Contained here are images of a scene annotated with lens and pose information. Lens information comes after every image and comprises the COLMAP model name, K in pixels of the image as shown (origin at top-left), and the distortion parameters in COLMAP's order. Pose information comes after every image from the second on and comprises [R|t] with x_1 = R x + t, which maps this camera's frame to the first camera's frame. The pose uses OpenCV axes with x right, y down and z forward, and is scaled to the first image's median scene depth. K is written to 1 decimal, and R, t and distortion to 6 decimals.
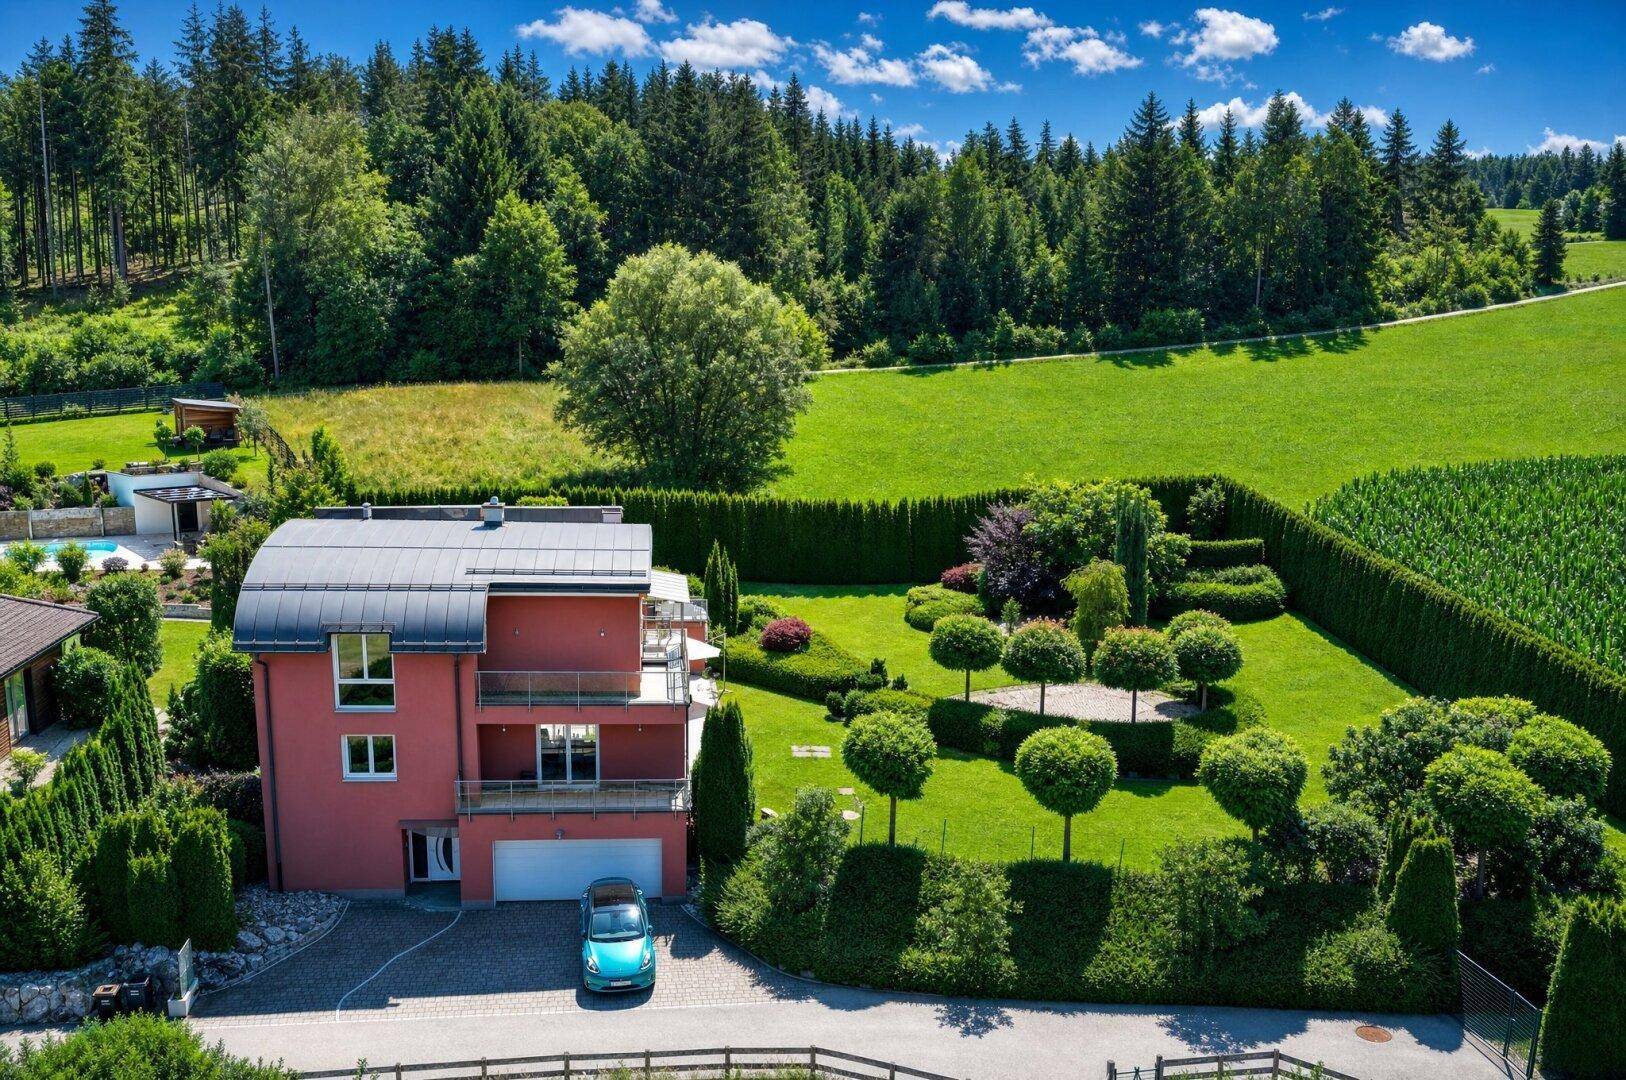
lens RADIAL K [[1197.8, 0, 872.0], [0, 1197.8, 641.2], [0, 0, 1]] dist [0.113372, 0.002443]
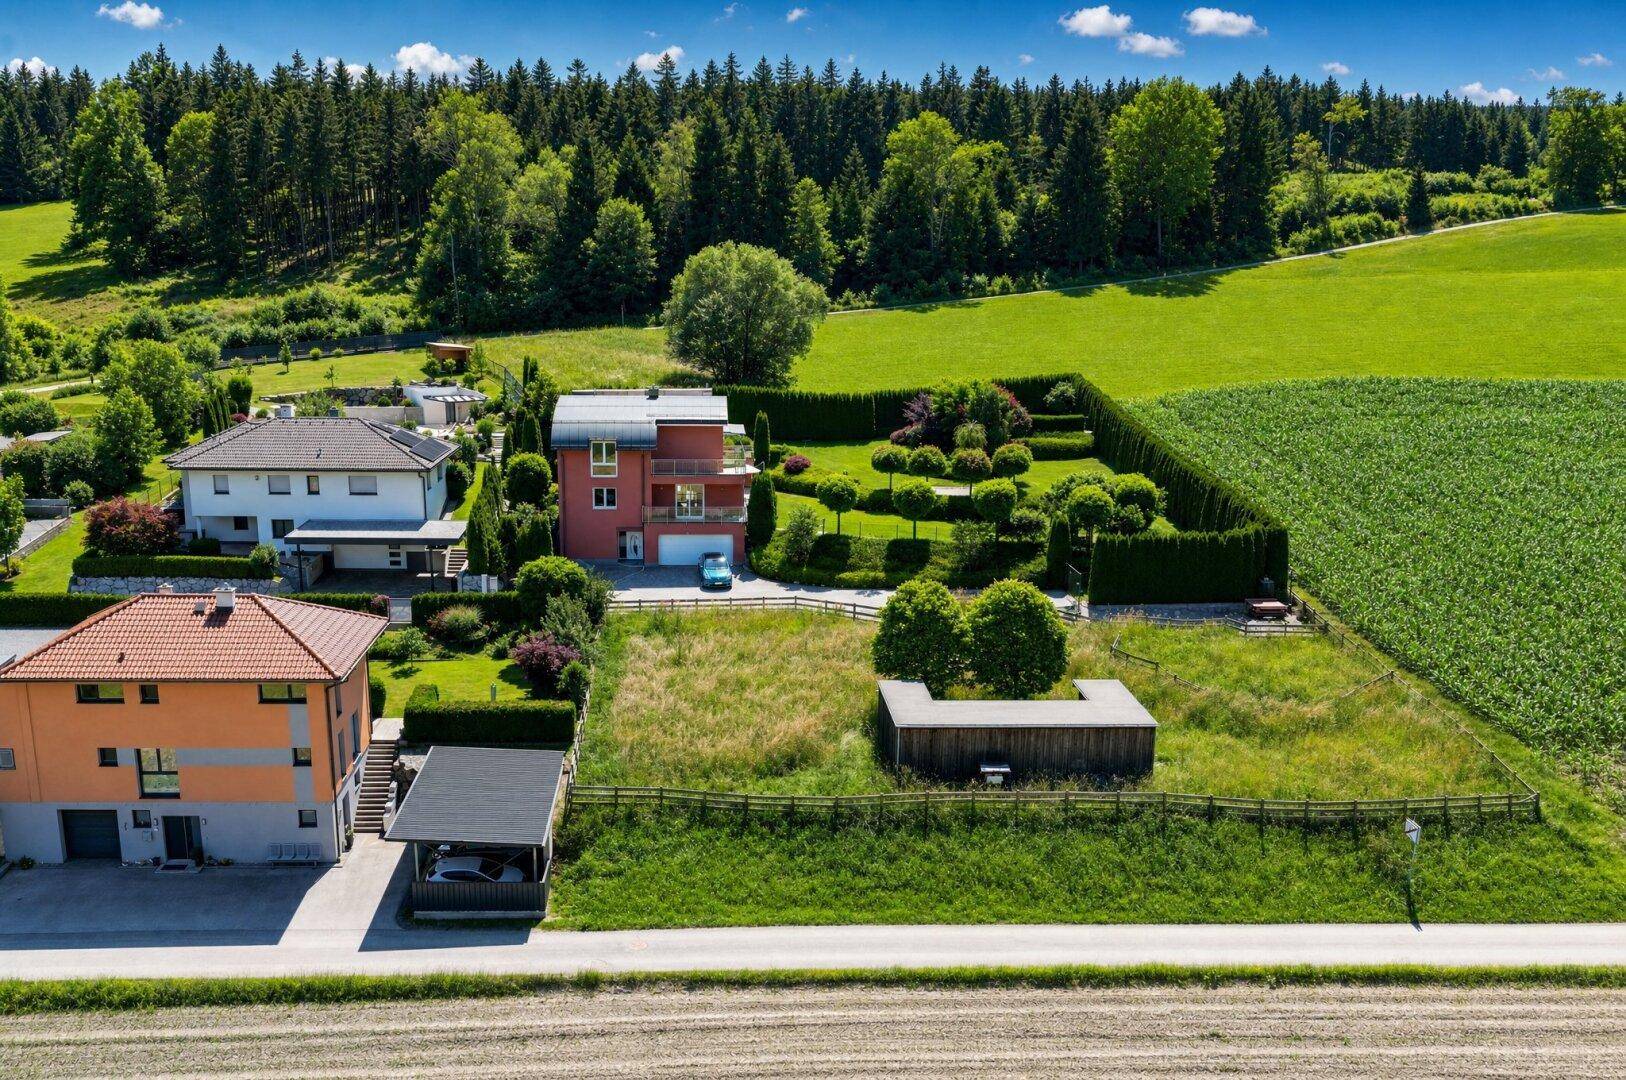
lens RADIAL K [[1263.8, 0, 813.0], [0, 1263.8, 540.0], [0, 0, 1]] dist [0.011363, 0.003054]
pose [[0.996934, -0.005181, -0.078070, 0.134074], [0.002904, 0.999568, -0.029251, 0.215165], [0.078188, 0.028935, 0.996519, -1.153051]]
